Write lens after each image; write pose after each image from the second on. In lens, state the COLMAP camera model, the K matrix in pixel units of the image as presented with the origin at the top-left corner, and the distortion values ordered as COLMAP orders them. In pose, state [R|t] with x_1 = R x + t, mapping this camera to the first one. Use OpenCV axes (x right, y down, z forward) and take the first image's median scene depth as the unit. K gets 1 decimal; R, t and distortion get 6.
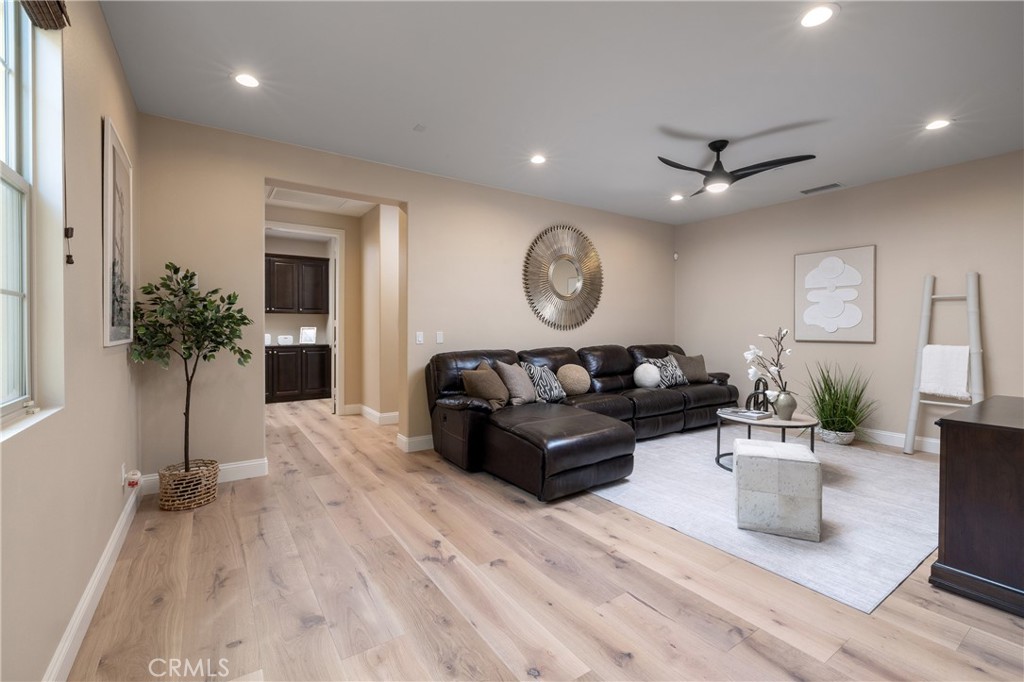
lens RADIAL K [[436.8, 0, 509.5], [0, 436.8, 327.5], [0, 0, 1]] dist [0.001345, -0.000266]
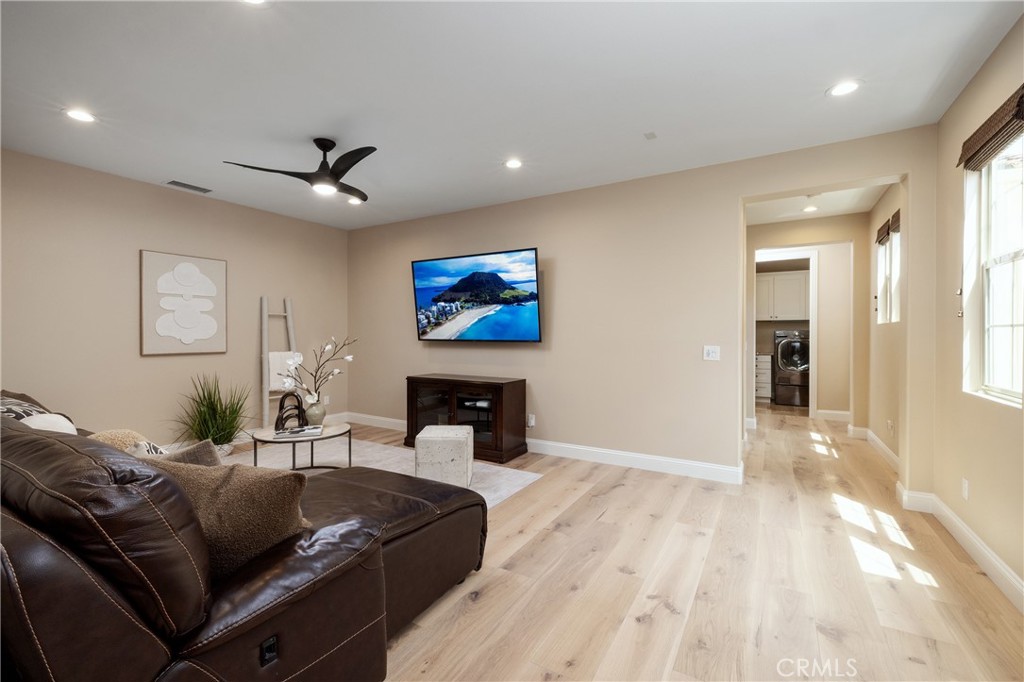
lens RADIAL K [[436.8, 0, 509.5], [0, 436.8, 327.5], [0, 0, 1]] dist [0.001345, -0.000266]
pose [[-0.413289, 0.012143, 0.910519, -0.827888], [-0.000371, 0.999909, -0.013504, -0.024316], [-0.910600, -0.005918, -0.413247, 1.613964]]
